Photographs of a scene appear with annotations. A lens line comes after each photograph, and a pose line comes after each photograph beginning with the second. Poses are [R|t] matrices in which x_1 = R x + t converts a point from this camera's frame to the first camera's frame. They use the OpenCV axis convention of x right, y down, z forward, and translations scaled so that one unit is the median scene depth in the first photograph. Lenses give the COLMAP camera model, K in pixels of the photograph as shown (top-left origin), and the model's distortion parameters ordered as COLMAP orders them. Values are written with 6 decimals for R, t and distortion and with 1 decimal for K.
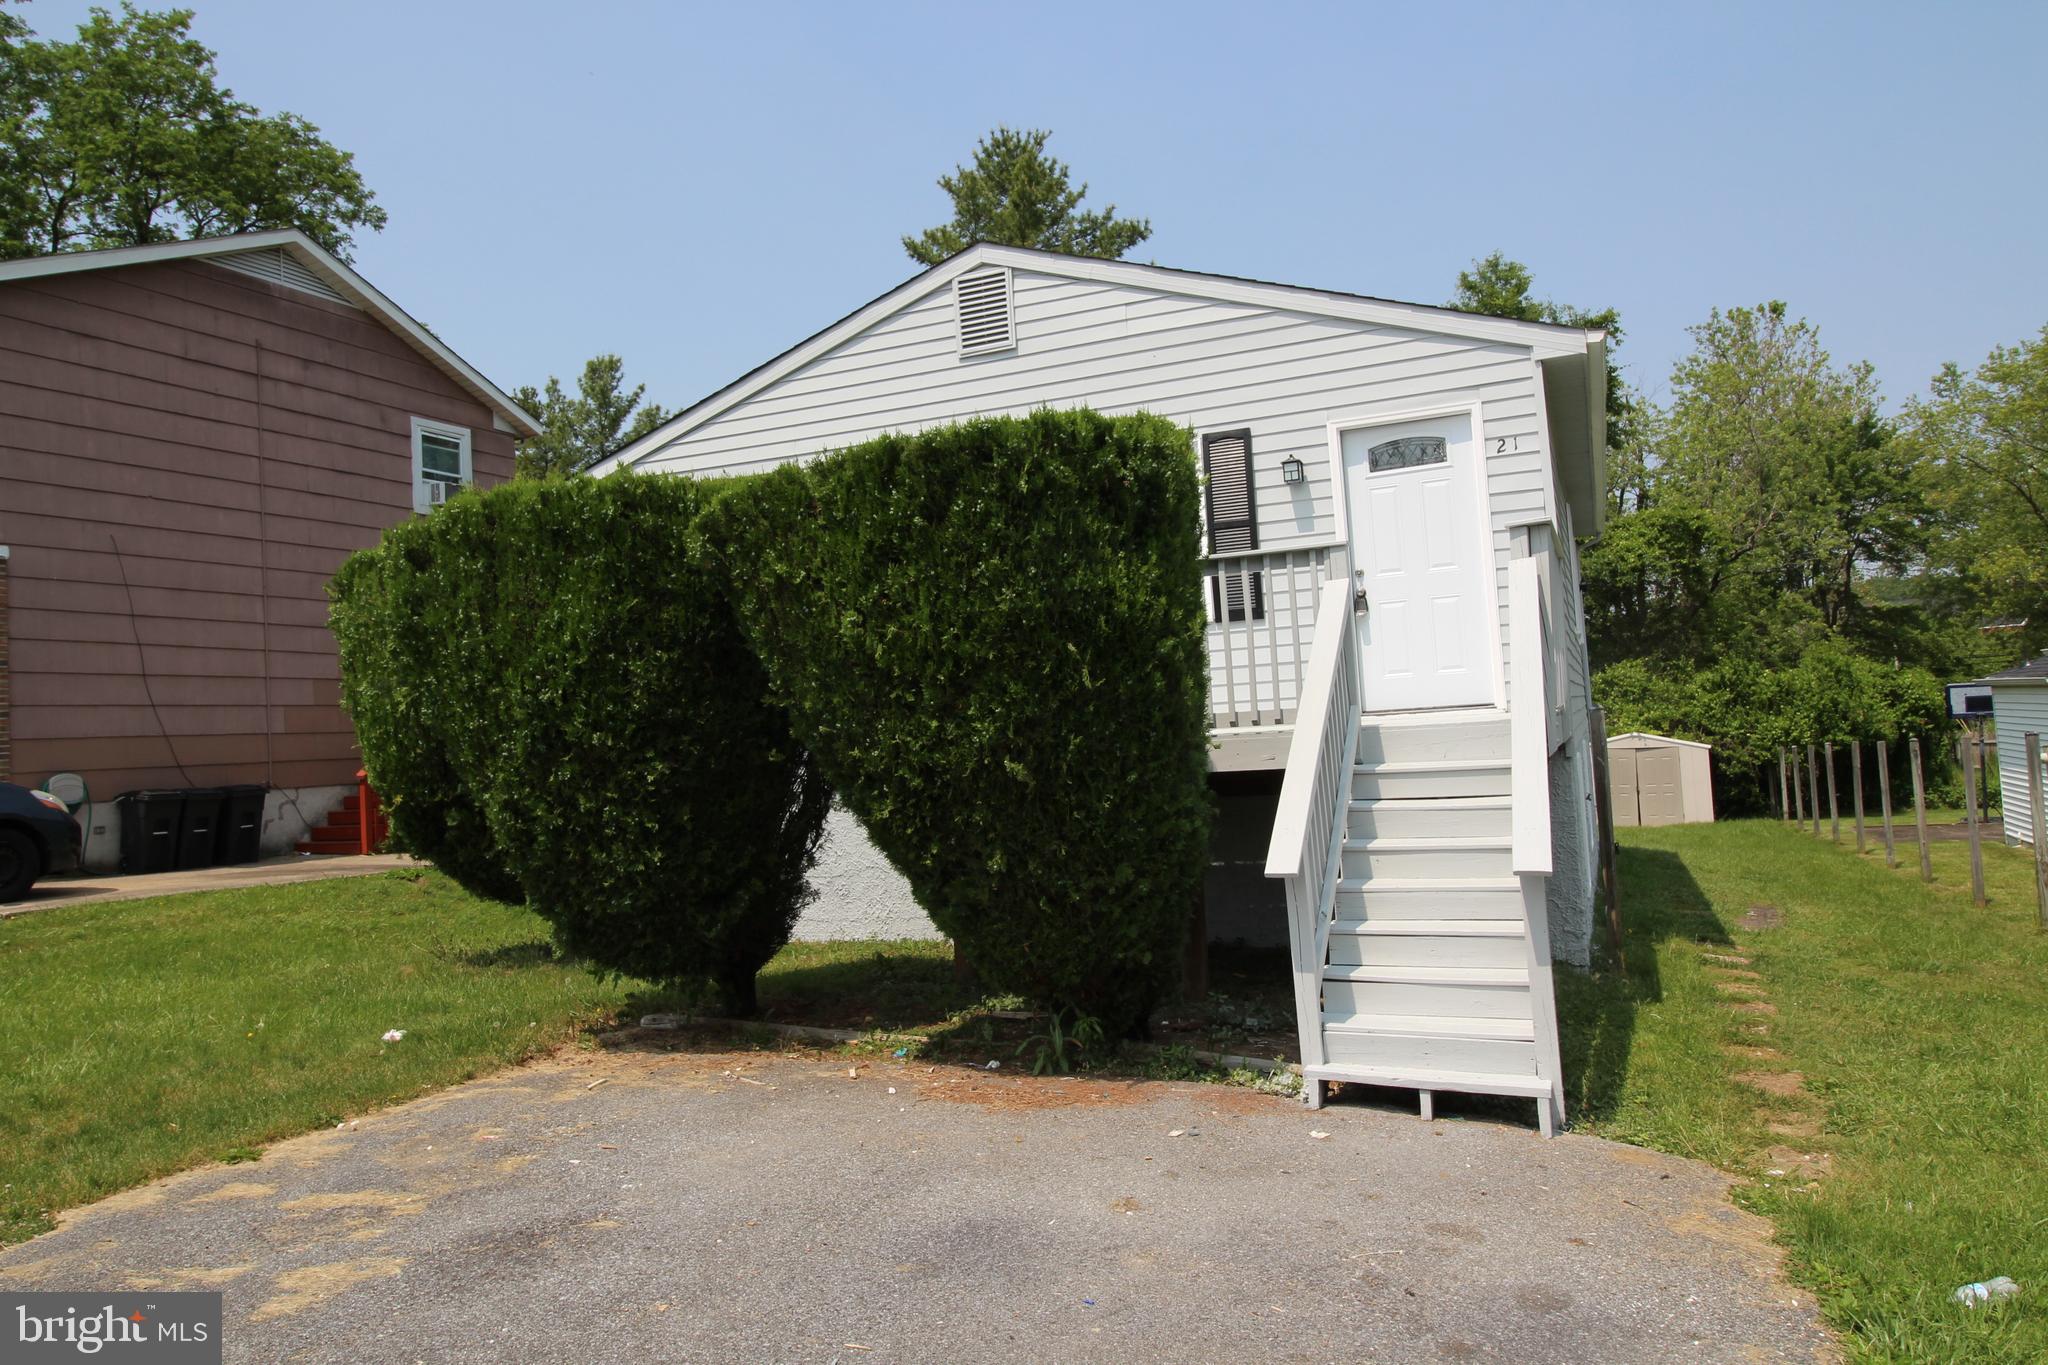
lens RADIAL K [[1378.2, 0, 1011.4], [0, 1378.2, 678.3], [0, 0, 1]] dist [-0.001953, -0.002144]
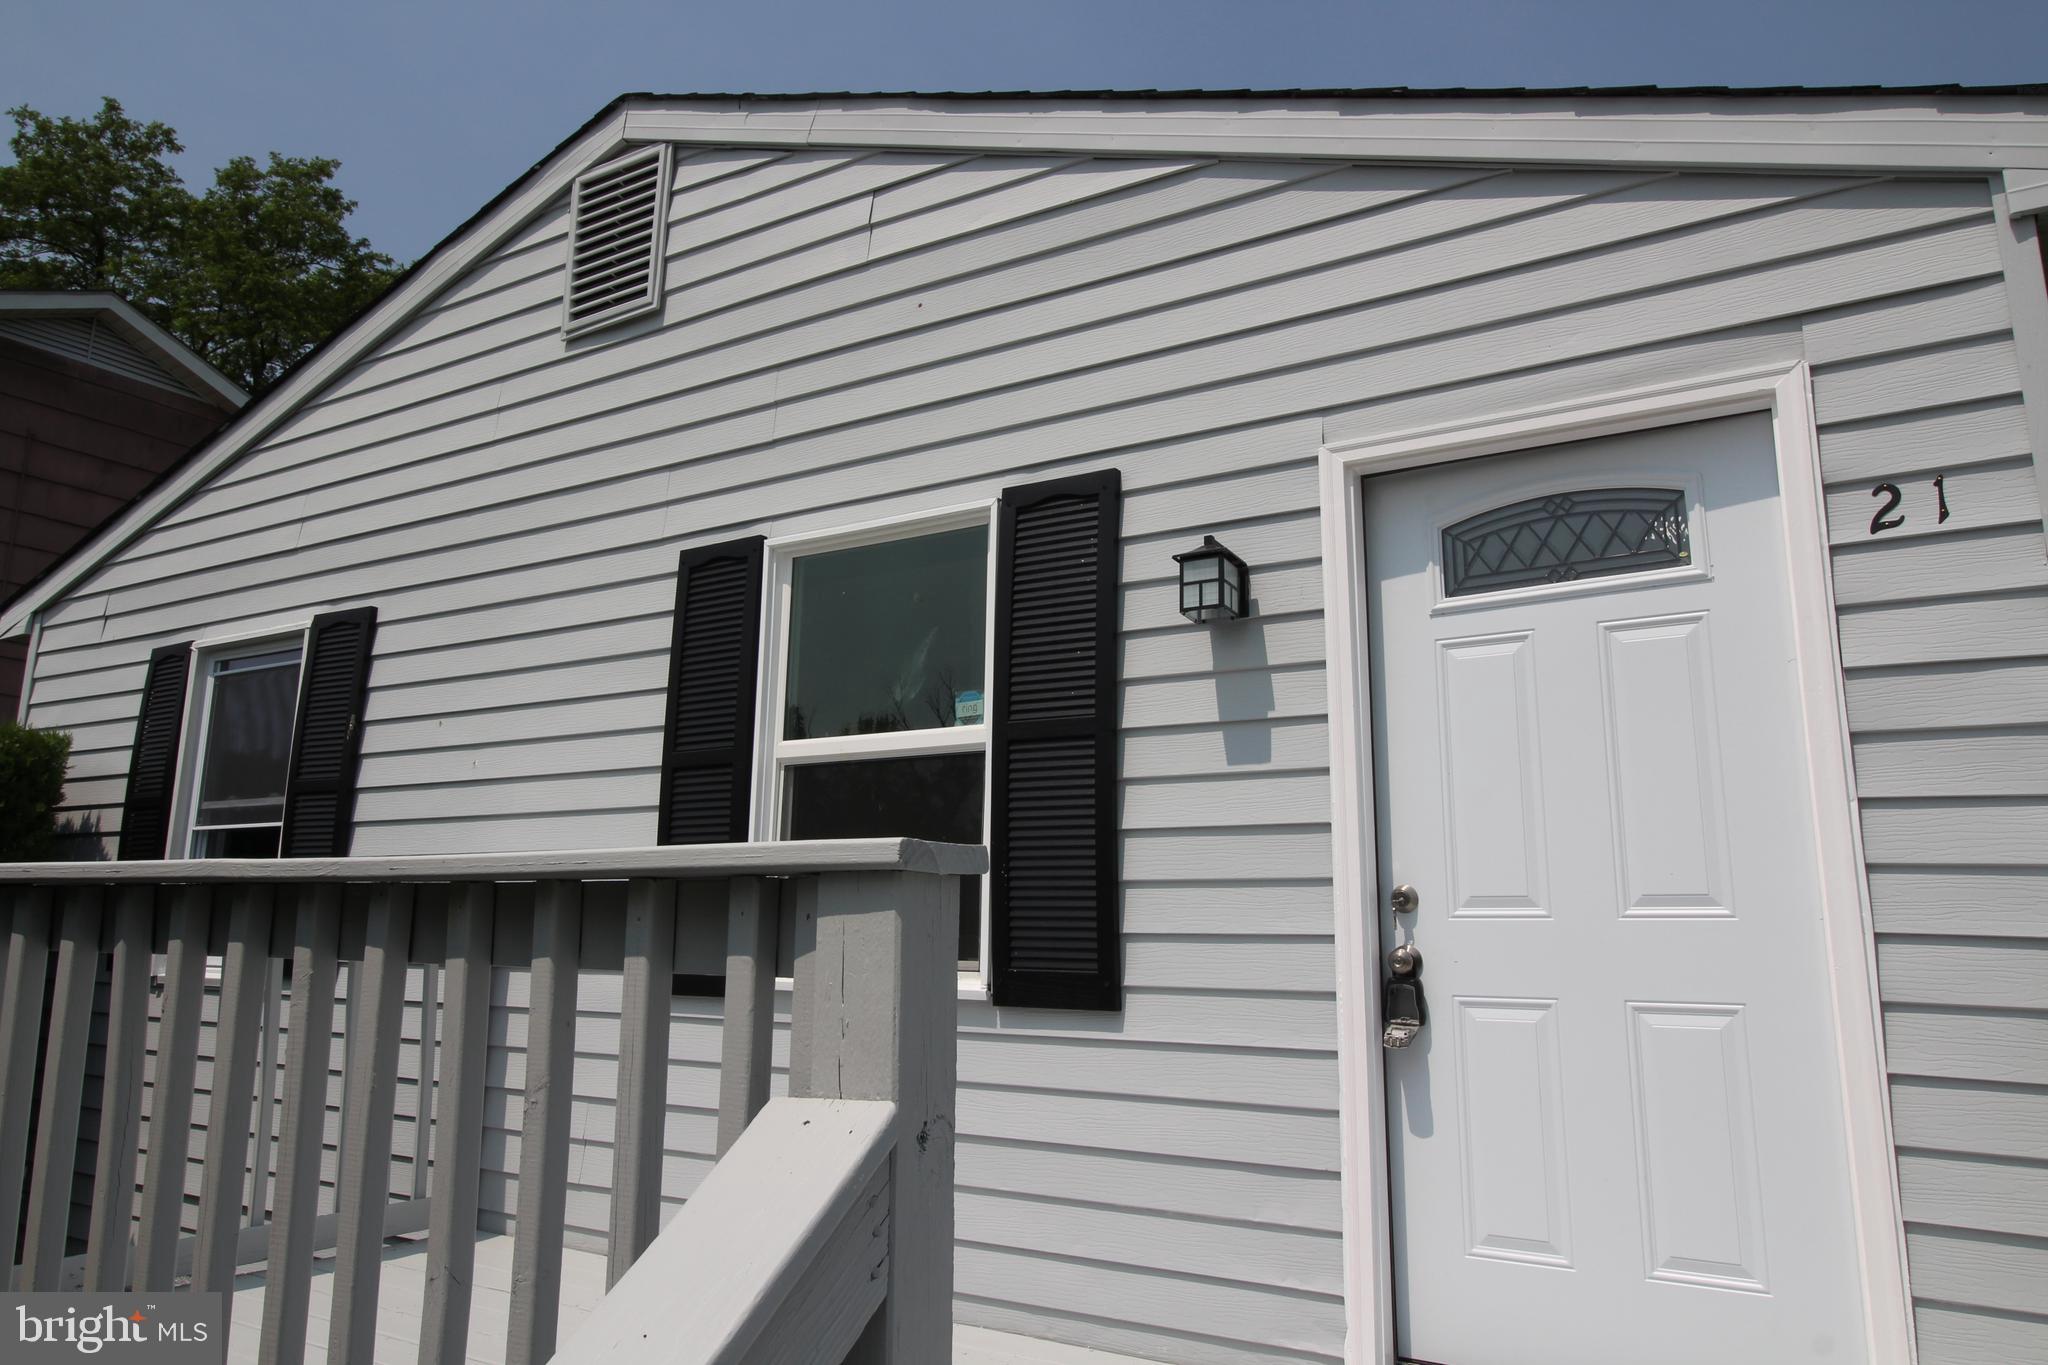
lens RADIAL K [[1378.2, 0, 1024.3], [0, 1378.2, 677.8], [0, 0, 1]] dist [-0.001953, -0.002144]
pose [[0.985579, 0.044729, -0.163198, 0.214453], [-0.068075, 0.987752, -0.140396, -0.075969], [0.154919, 0.149481, 0.976553, 0.660189]]
